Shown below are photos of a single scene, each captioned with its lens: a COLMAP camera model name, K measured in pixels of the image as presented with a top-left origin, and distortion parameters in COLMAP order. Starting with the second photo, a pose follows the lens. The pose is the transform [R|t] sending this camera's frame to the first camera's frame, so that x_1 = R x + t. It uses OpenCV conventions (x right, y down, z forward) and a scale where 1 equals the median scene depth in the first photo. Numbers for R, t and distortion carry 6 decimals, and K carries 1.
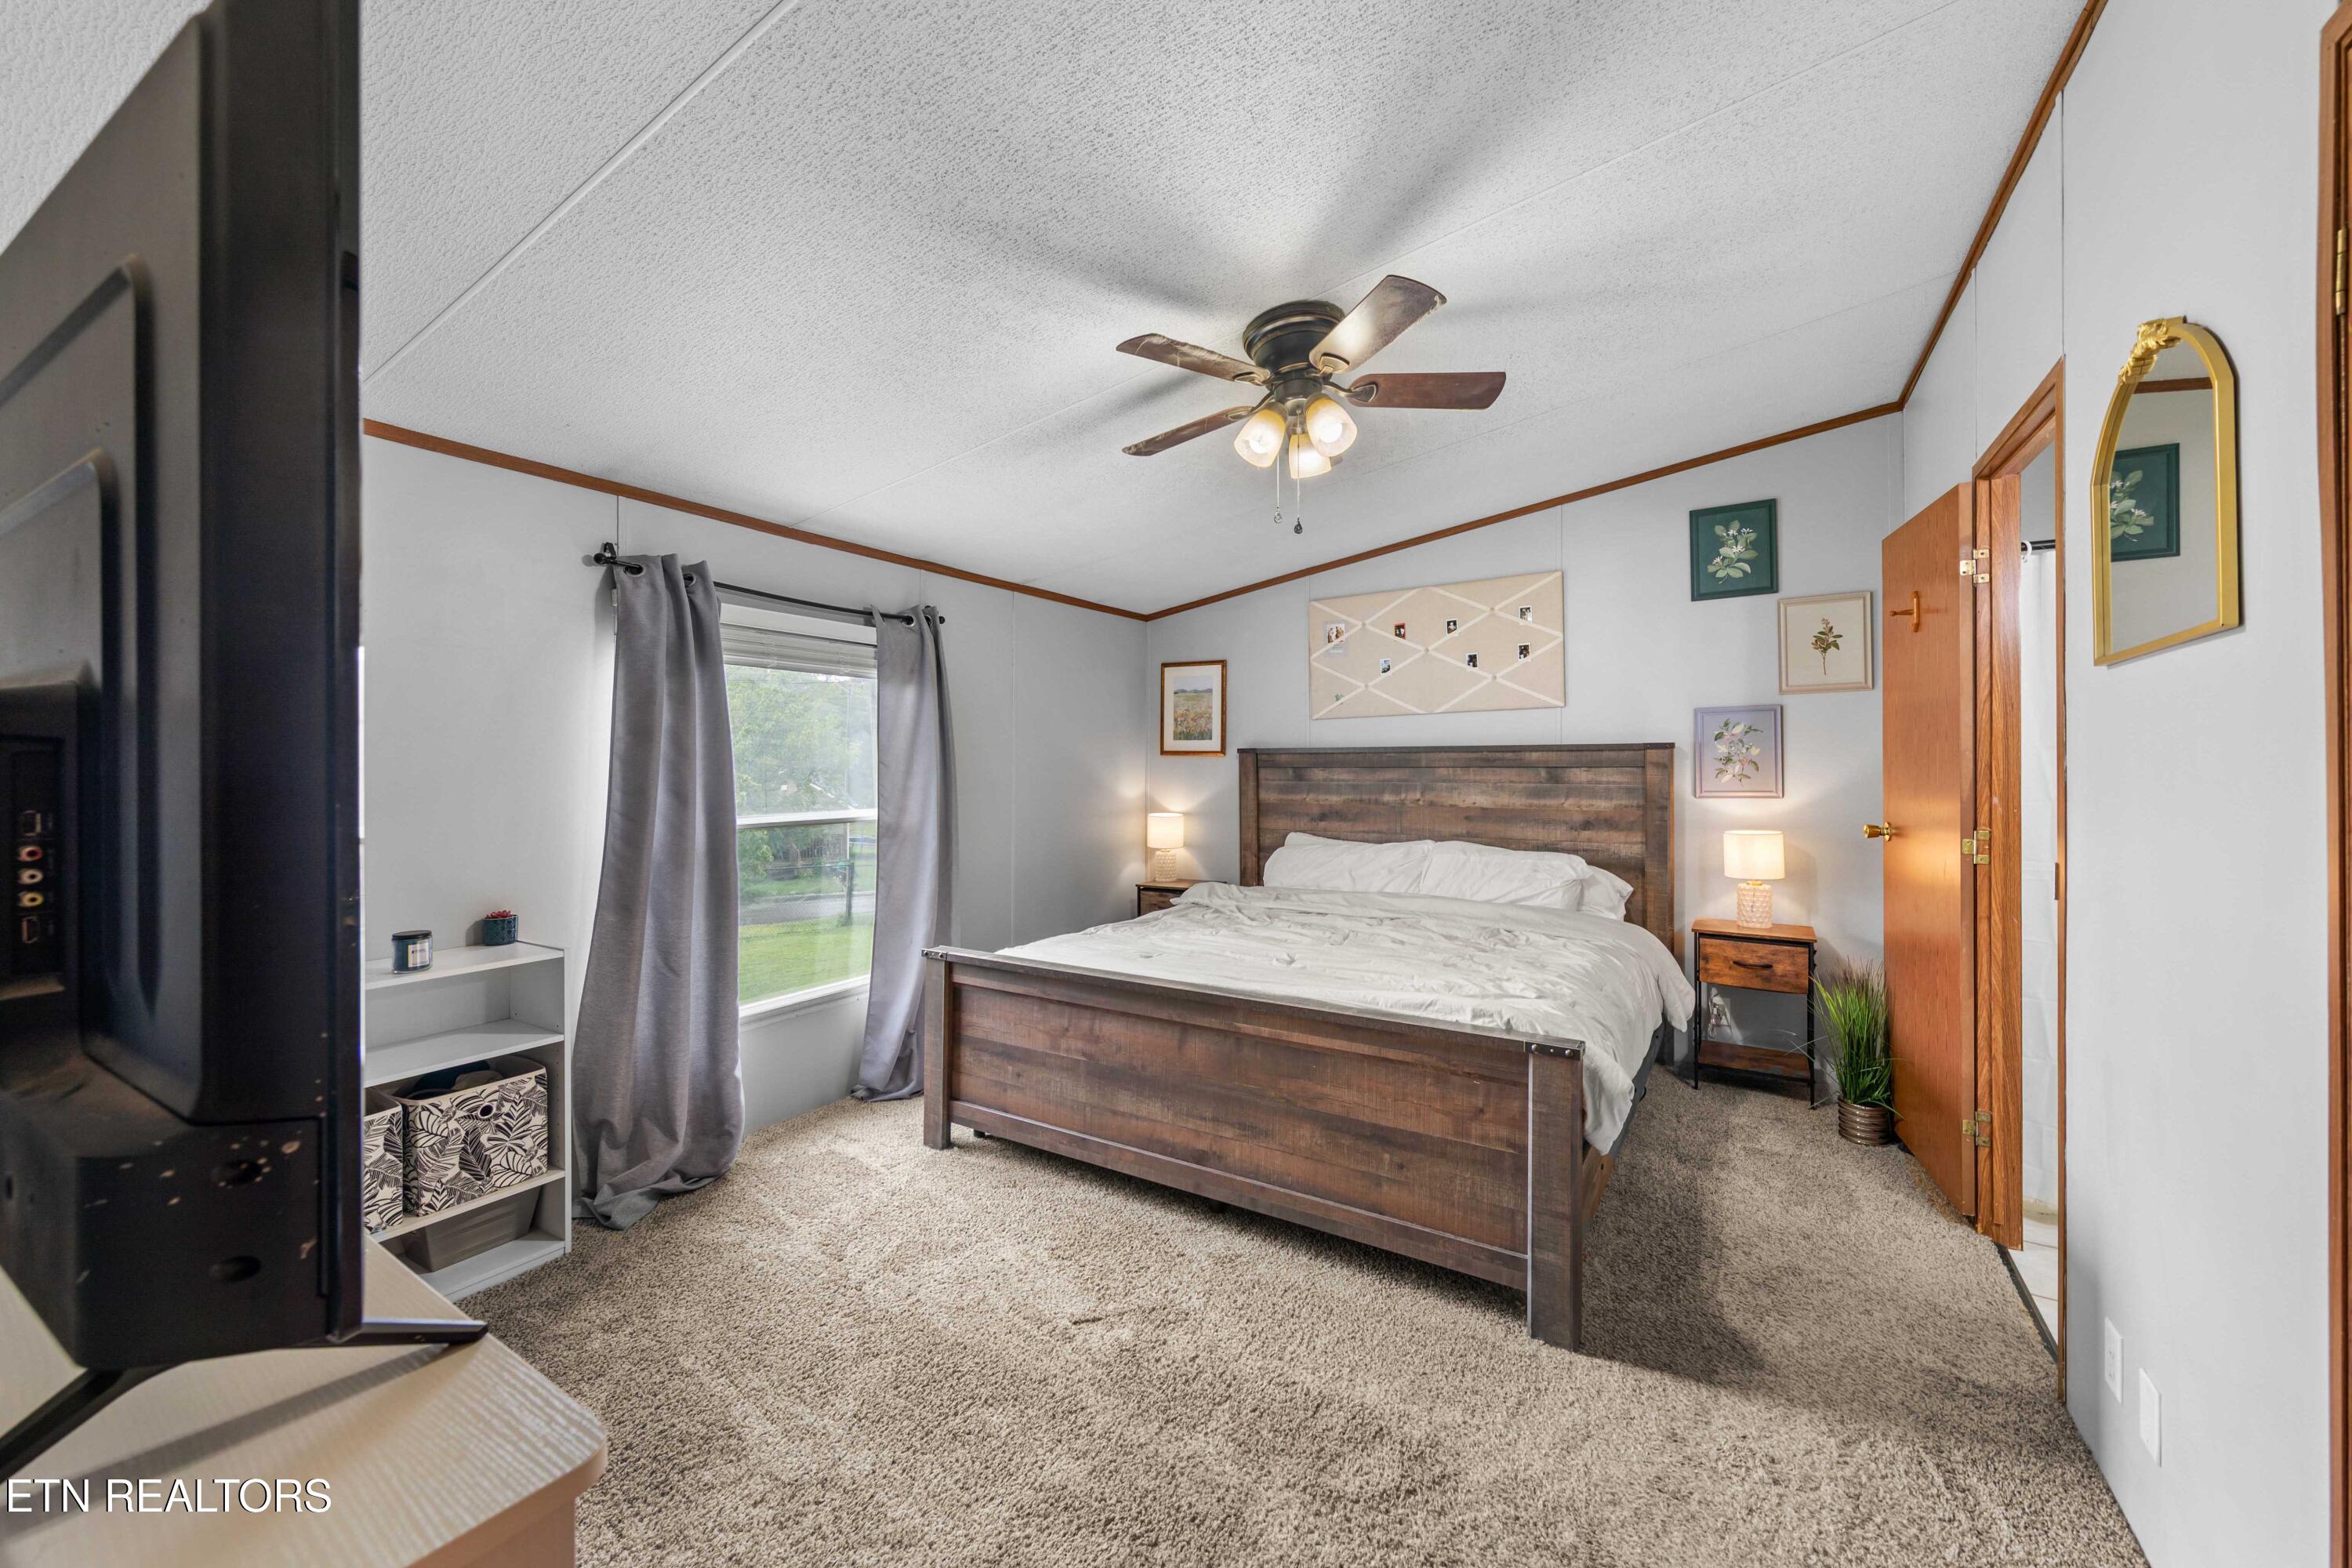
lens RADIAL K [[887.9, 0, 1175.0], [0, 887.9, 767.6], [0, 0, 1]] dist [0.000644, -0.000012]
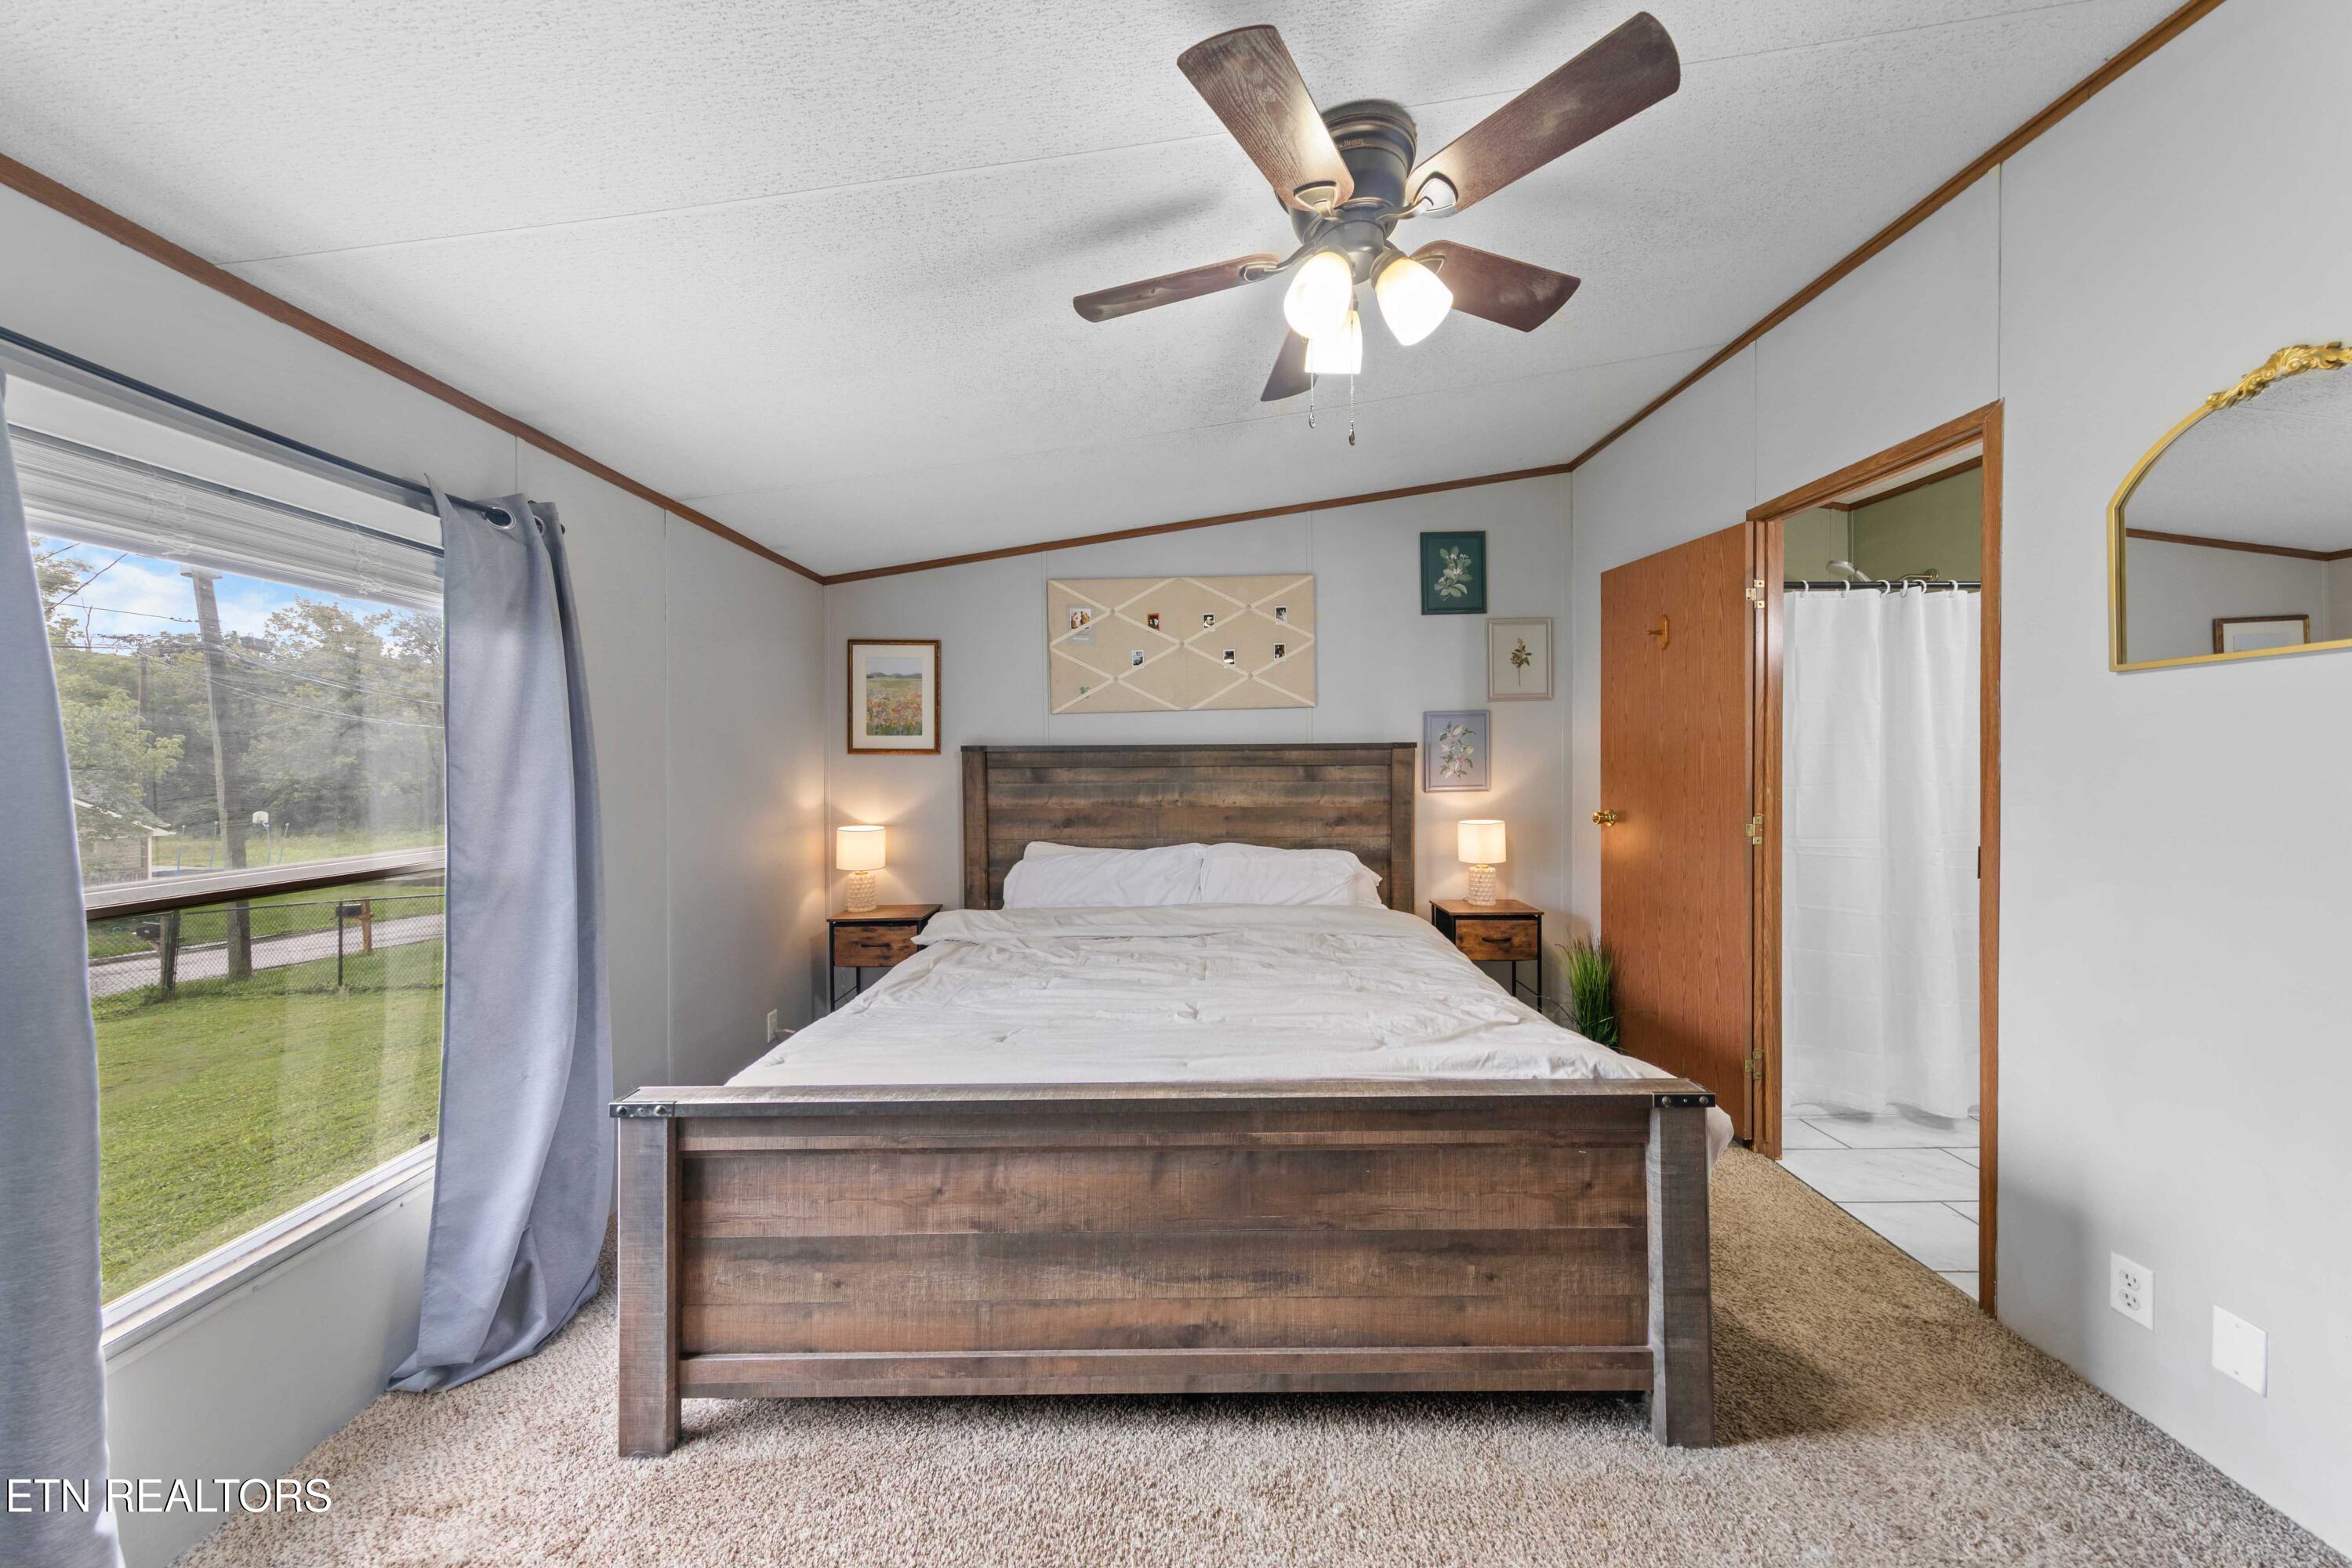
lens RADIAL K [[791.3, 0, 1176.3], [0, 791.3, 772.7], [0, 0, 1]] dist [0.002298, -0.000105]
pose [[0.846273, -0.011102, 0.532634, -0.213242], [0.007132, 0.999929, 0.009511, -0.002358], [-0.532702, -0.004251, 0.846292, 0.344044]]
